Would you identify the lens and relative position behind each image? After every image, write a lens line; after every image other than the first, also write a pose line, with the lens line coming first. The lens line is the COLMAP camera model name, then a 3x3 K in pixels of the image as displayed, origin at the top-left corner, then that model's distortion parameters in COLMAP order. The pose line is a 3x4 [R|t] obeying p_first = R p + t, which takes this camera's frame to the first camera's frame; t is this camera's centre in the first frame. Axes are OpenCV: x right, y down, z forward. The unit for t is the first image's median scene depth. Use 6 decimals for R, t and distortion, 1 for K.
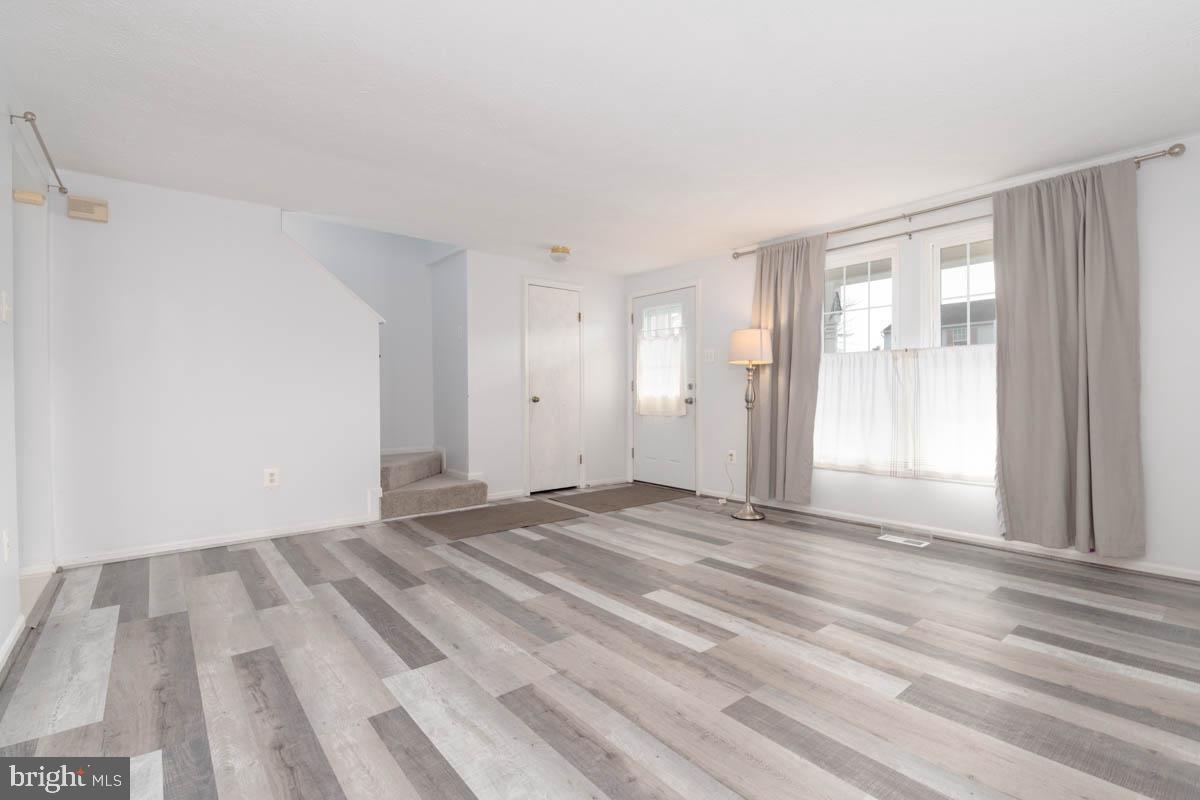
lens RADIAL K [[562.5, 0, 610.1], [0, 562.5, 400.9], [0, 0, 1]] dist [-0.005312, -0.005078]
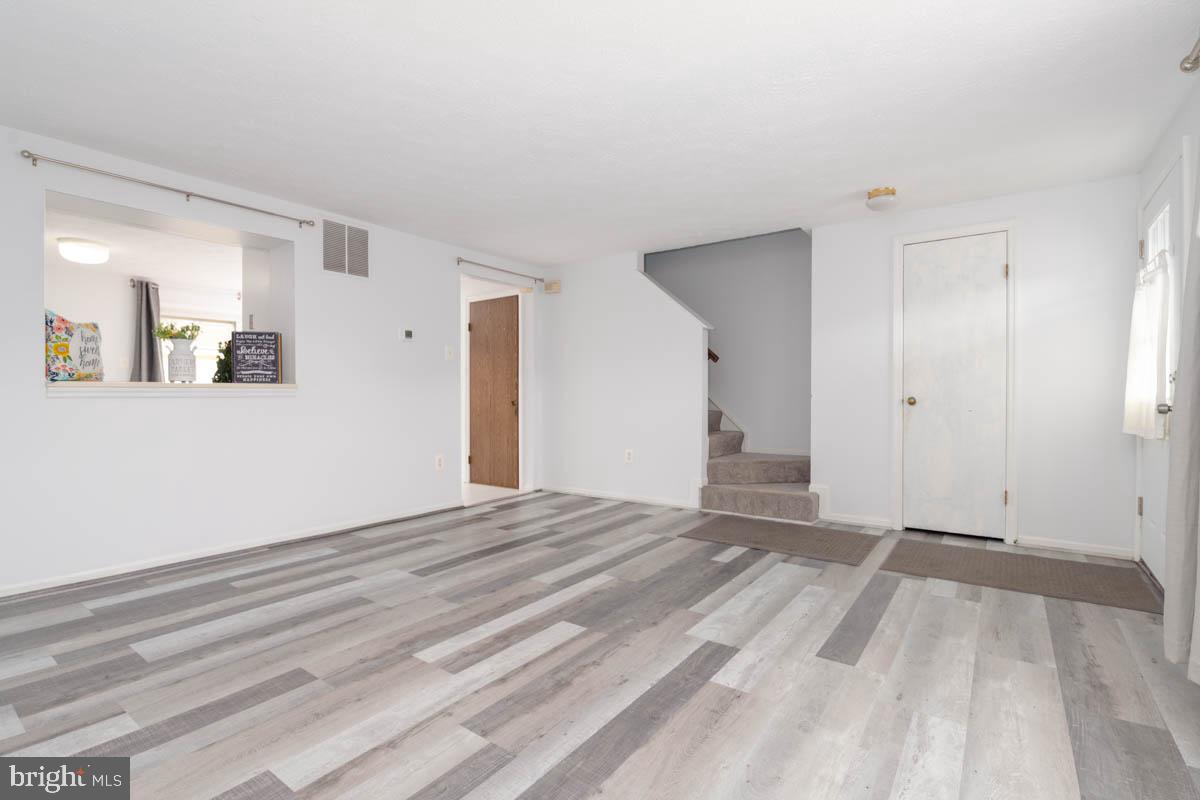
lens RADIAL K [[562.5, 0, 585.7], [0, 562.5, 386.4], [0, 0, 1]] dist [-0.005312, -0.005078]
pose [[0.221152, -0.008917, -0.975199, 0.938469], [-0.011510, 0.999865, -0.011753, -0.012381], [0.975171, 0.013823, 0.221019, 0.843642]]
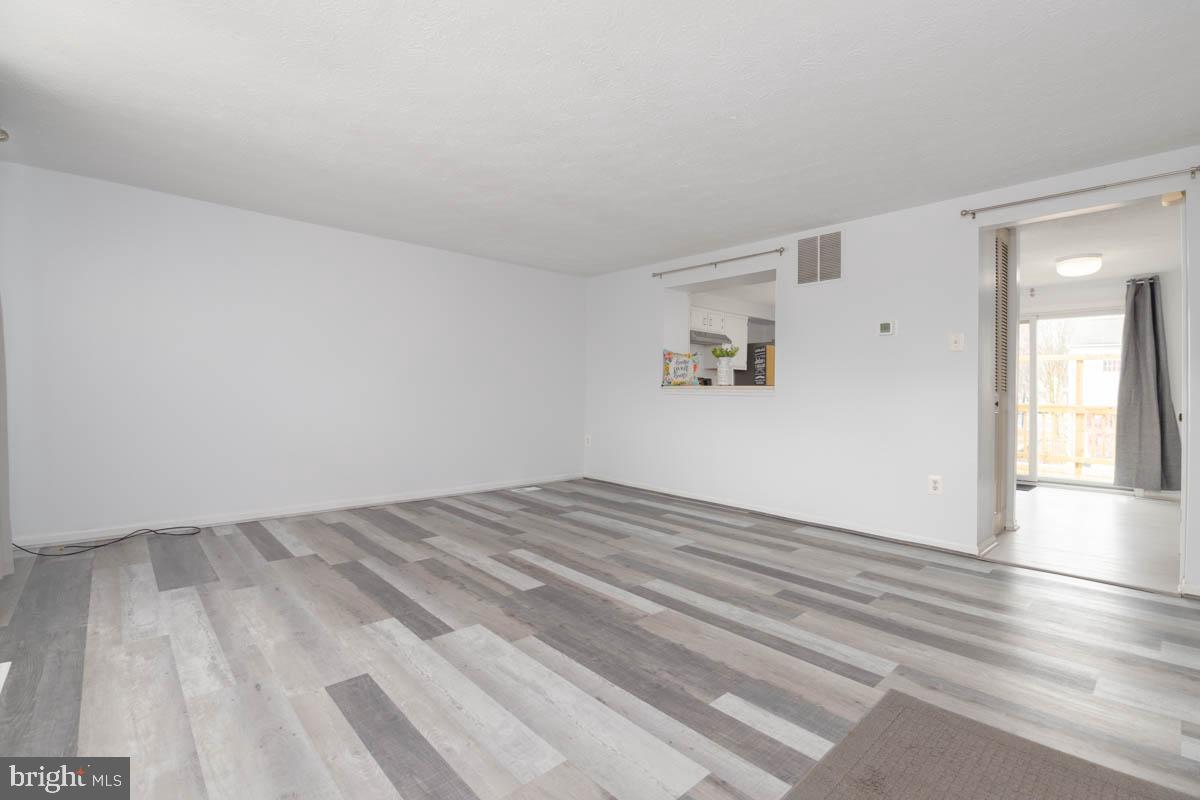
lens RADIAL K [[520.6, 0, 609.2], [0, 520.6, 378.6], [0, 0, 1]] dist [-0.007486, -0.004047]
pose [[-0.998259, -0.010028, -0.058118, -0.001071], [-0.009341, 0.999883, -0.012083, -0.025367], [0.058232, -0.011519, -0.998237, 1.994934]]
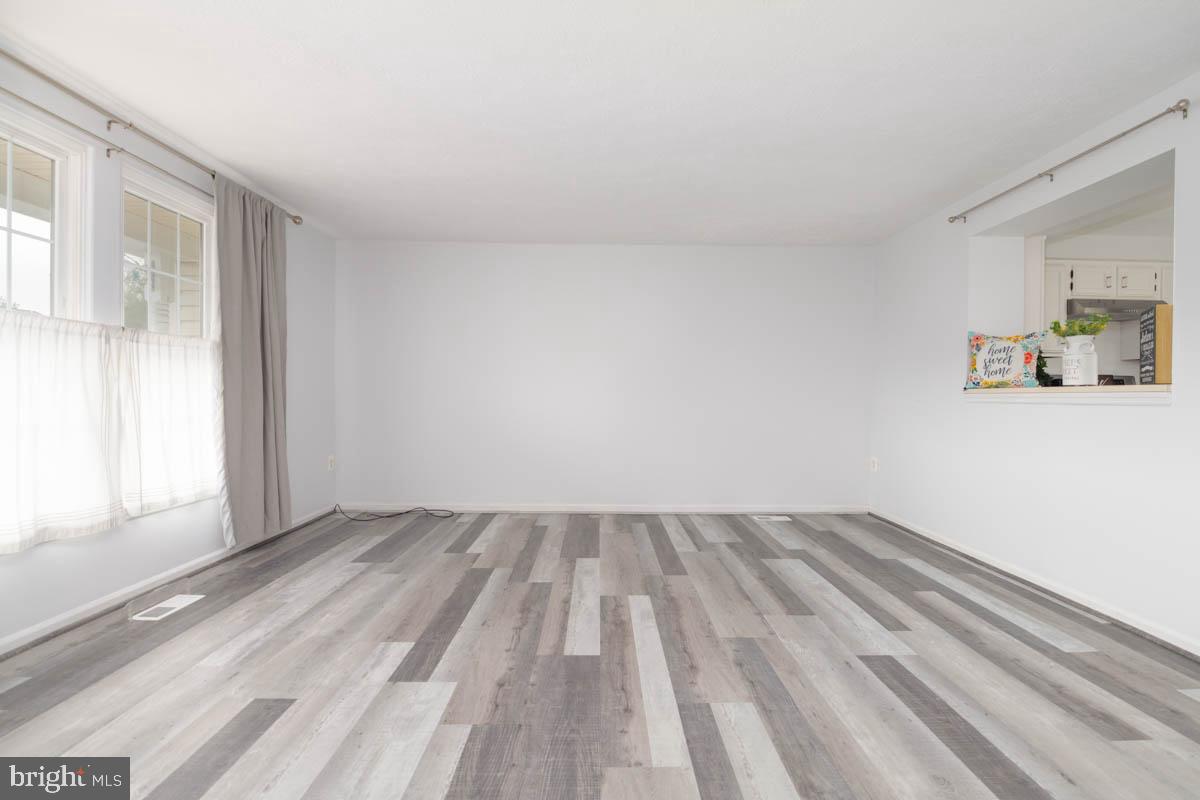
lens RADIAL K [[520.6, 0, 618.1], [0, 520.6, 395.0], [0, 0, 1]] dist [-0.007486, -0.004047]
pose [[-0.790712, -0.000111, 0.612189, -0.408919], [0.003890, 0.999979, 0.005206, -0.018268], [-0.612176, 0.006498, -0.790695, 1.568047]]
